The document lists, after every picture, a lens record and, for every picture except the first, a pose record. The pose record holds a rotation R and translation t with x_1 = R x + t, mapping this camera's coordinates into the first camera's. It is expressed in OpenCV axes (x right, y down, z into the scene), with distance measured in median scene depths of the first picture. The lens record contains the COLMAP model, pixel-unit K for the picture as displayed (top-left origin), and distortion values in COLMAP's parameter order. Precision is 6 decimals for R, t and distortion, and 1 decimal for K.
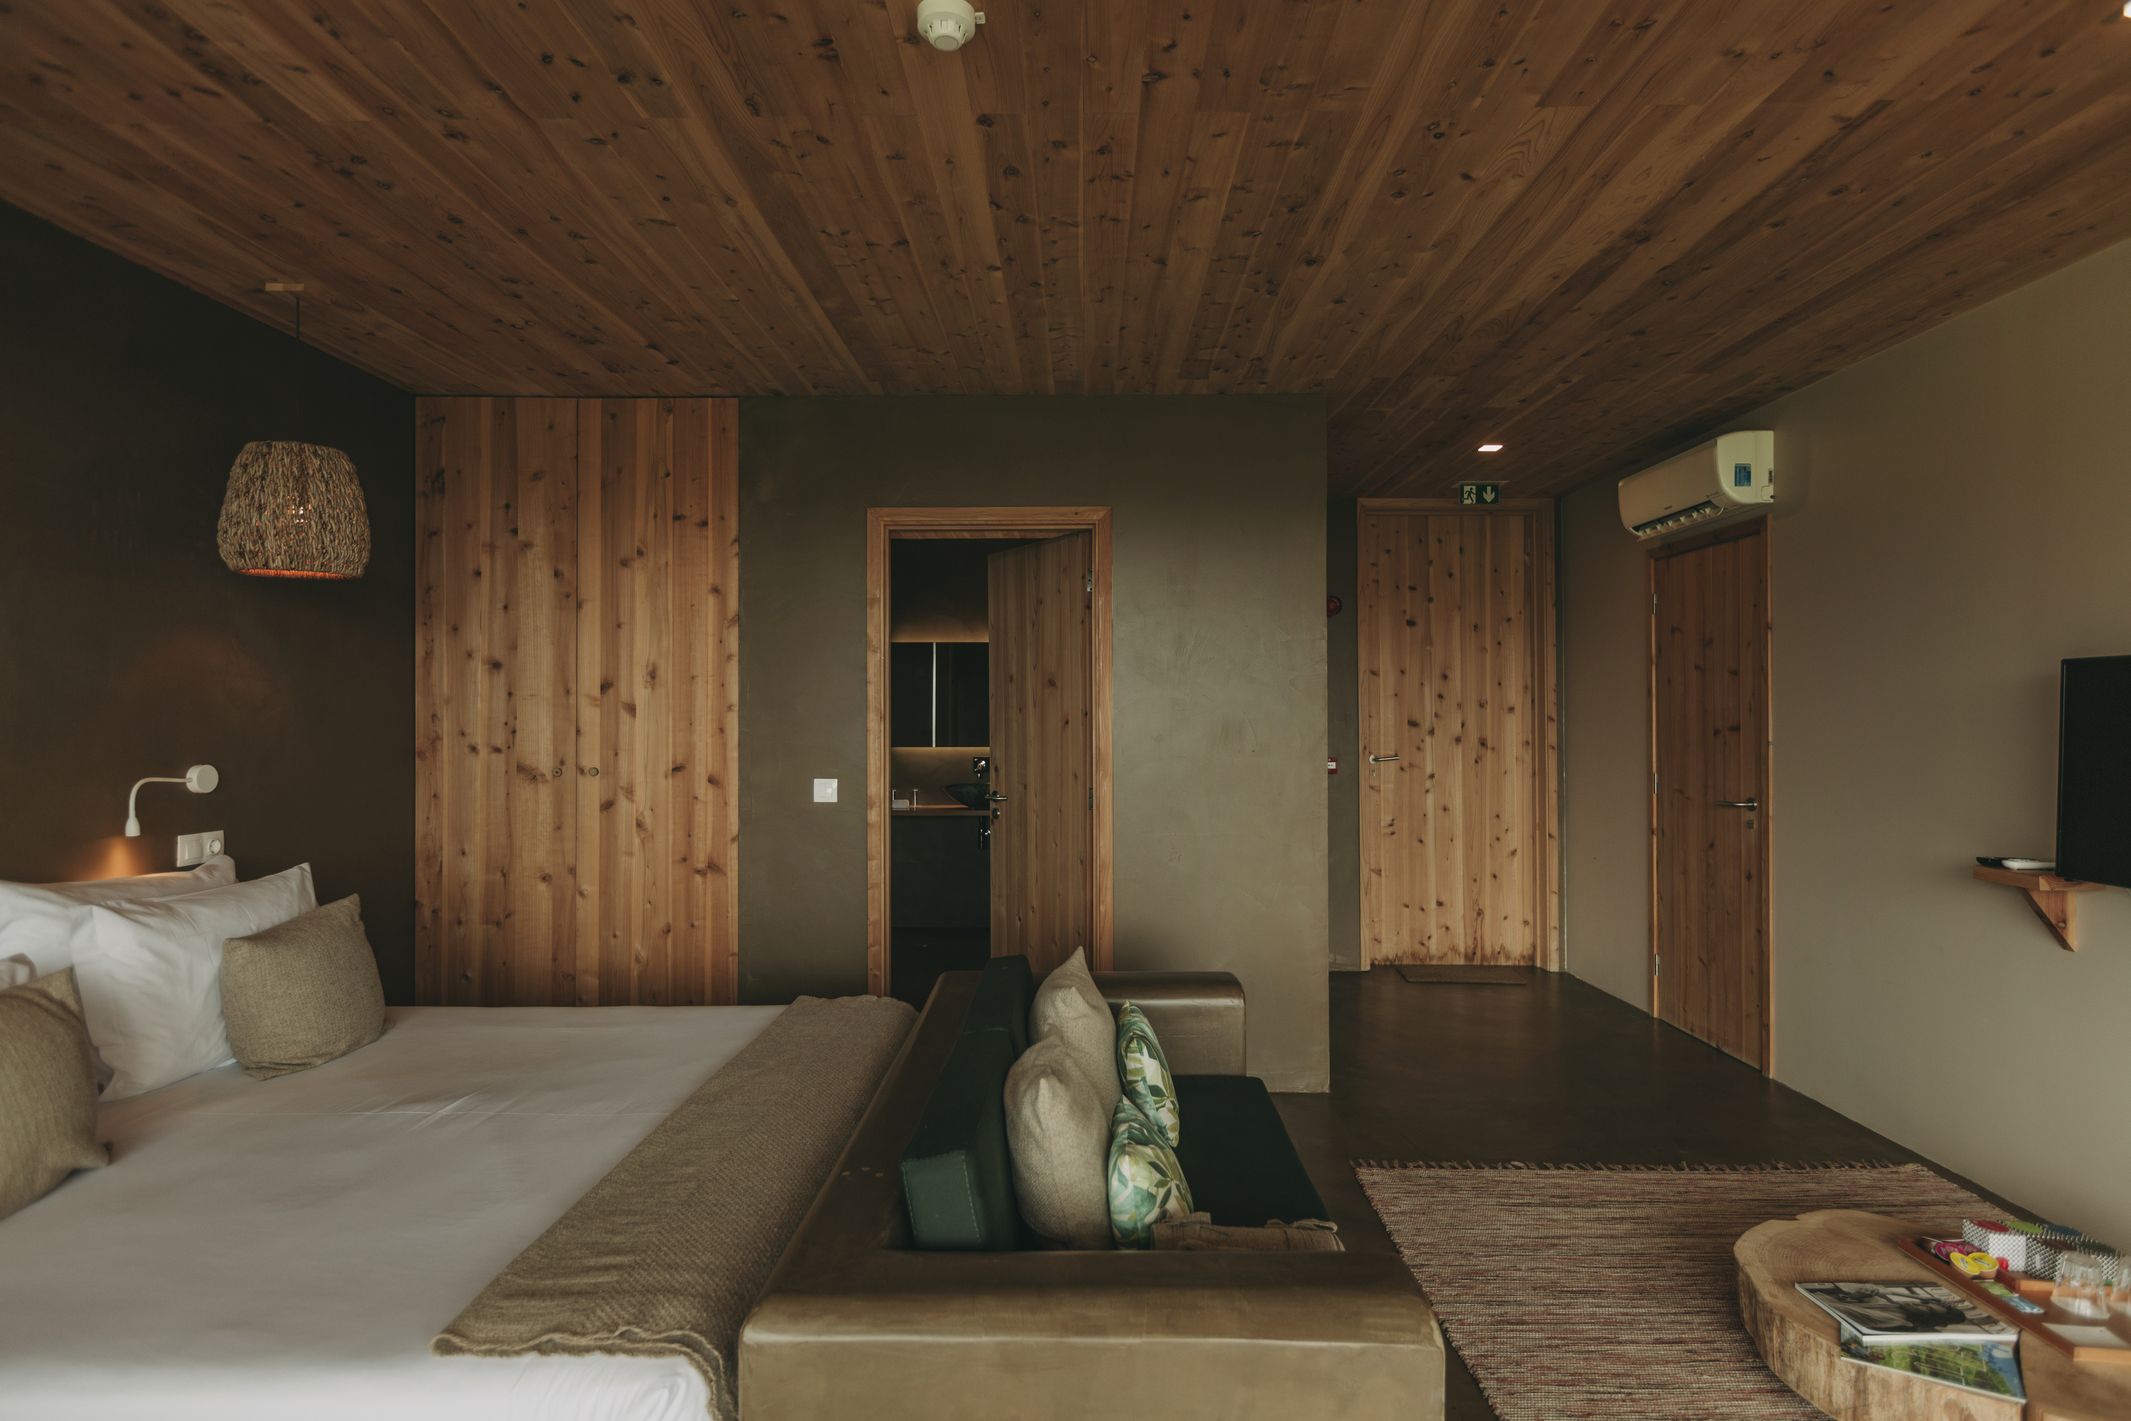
lens RADIAL K [[1183.2, 0, 1067.9], [0, 1183.2, 712.0], [0, 0, 1]] dist [0.001799, 0.000188]
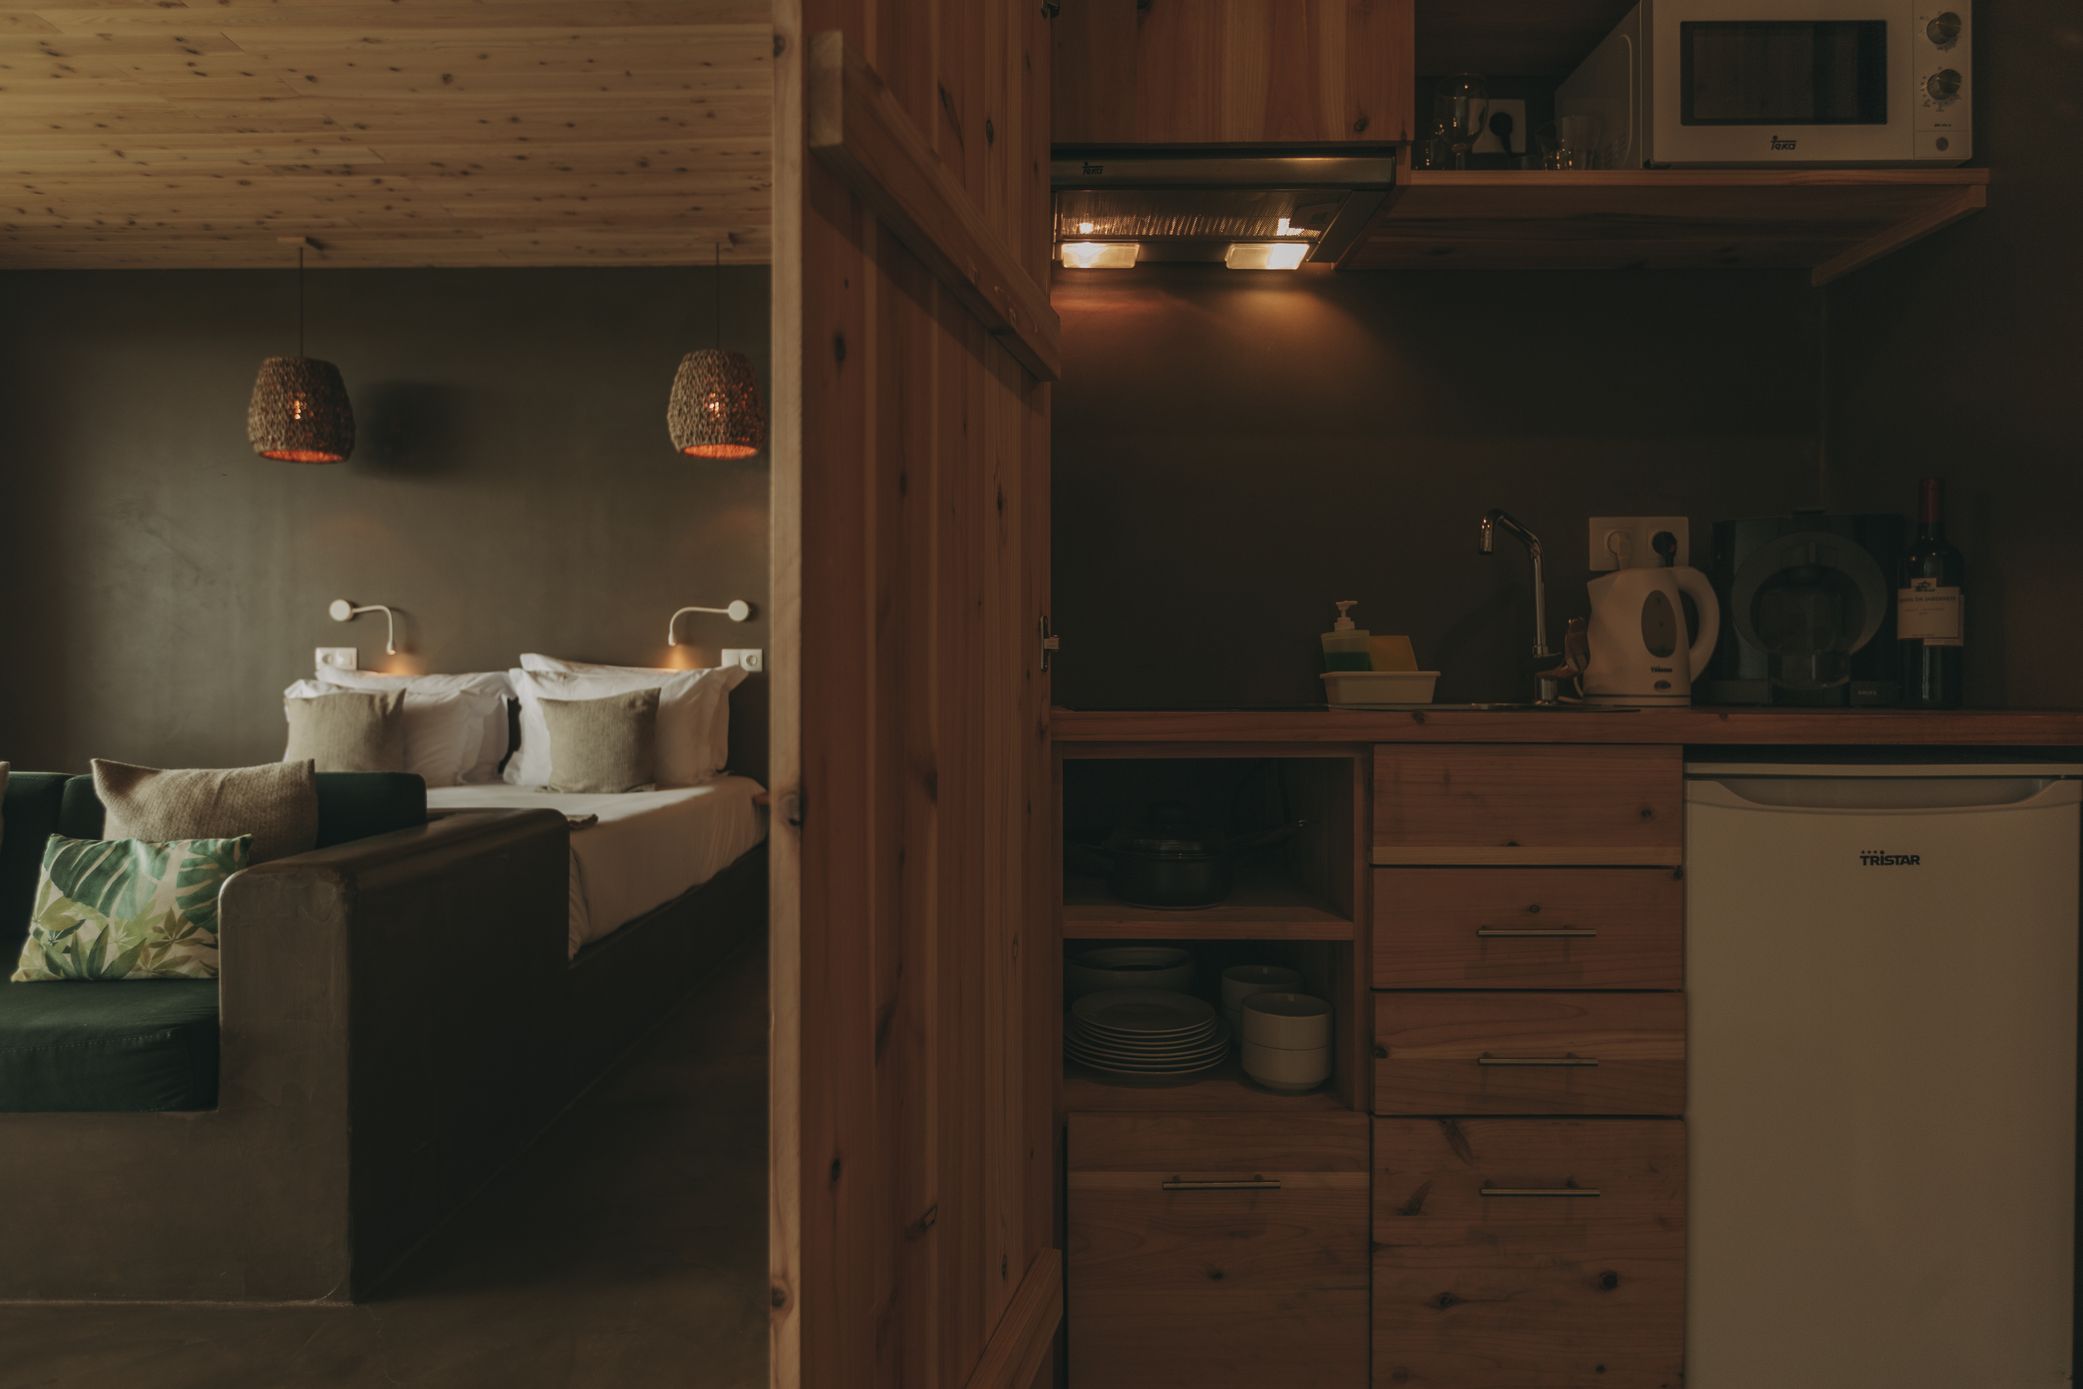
lens RADIAL K [[1209.2, 0, 1026.9], [0, 1209.2, 691.3], [0, 0, 1]] dist [-0.006831, -0.001437]
pose [[-0.006739, 0.005161, -0.999964, 0.763278], [0.011093, 0.999926, 0.005086, 0.161874], [0.999916, -0.011058, -0.006796, 1.467985]]
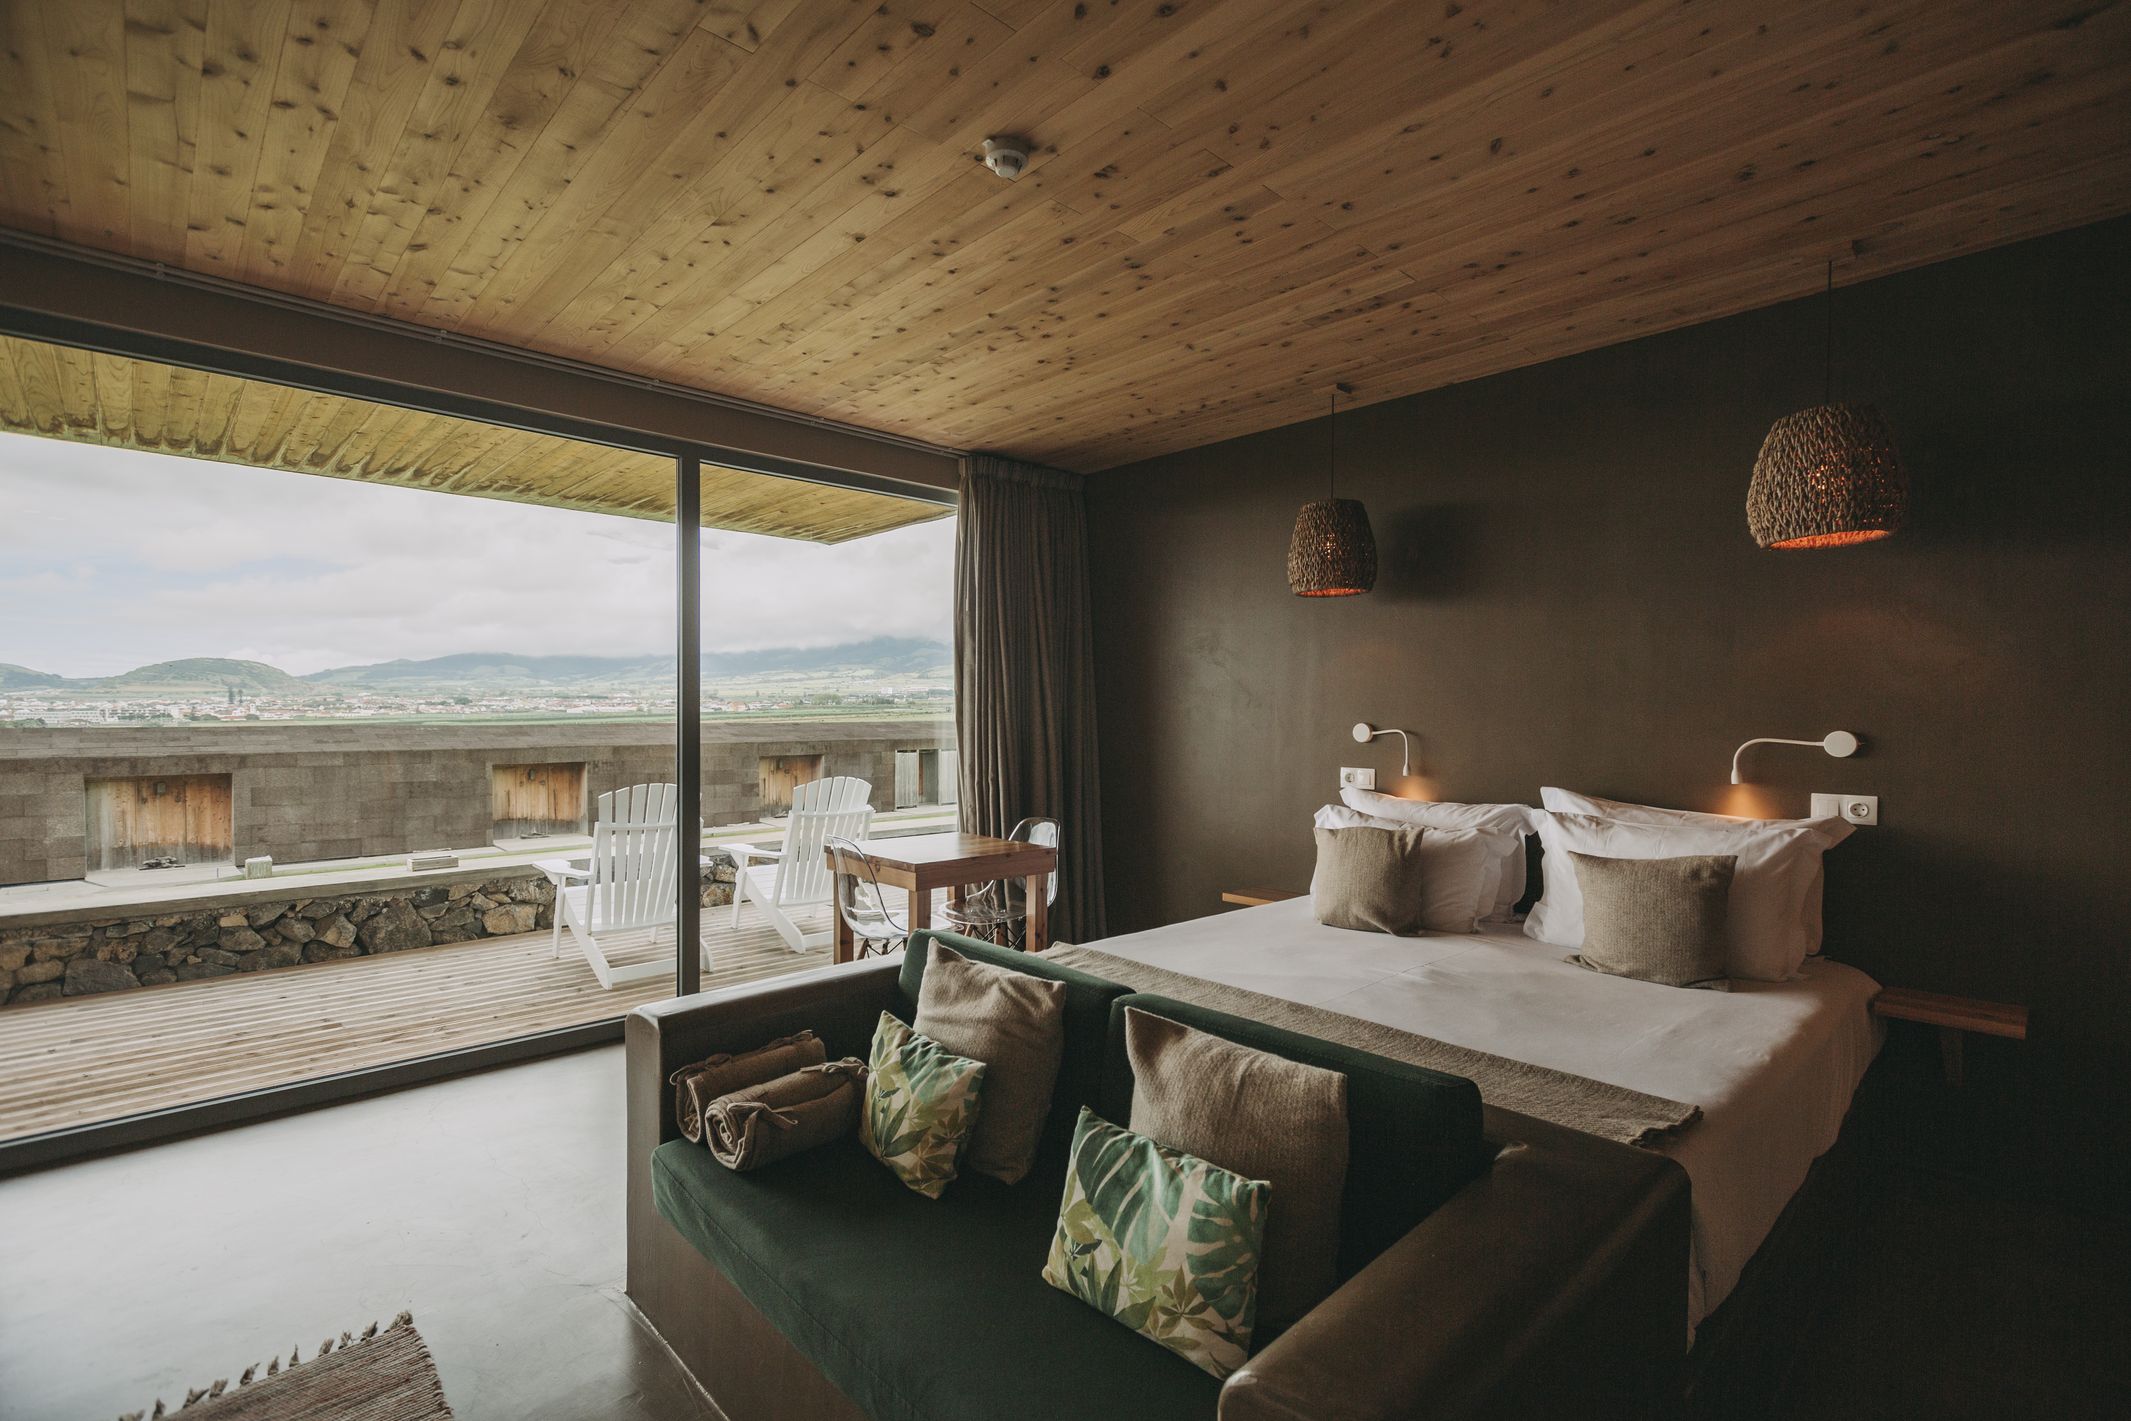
lens RADIAL K [[967.9, 0, 1070.8], [0, 967.9, 740.7], [0, 0, 1]] dist [0.002186, -0.000595]
pose [[-0.721196, 0.018368, -0.692487, 0.411218], [0.003618, 0.999735, 0.022750, 0.033776], [0.692721, 0.013902, -0.721071, 1.249130]]
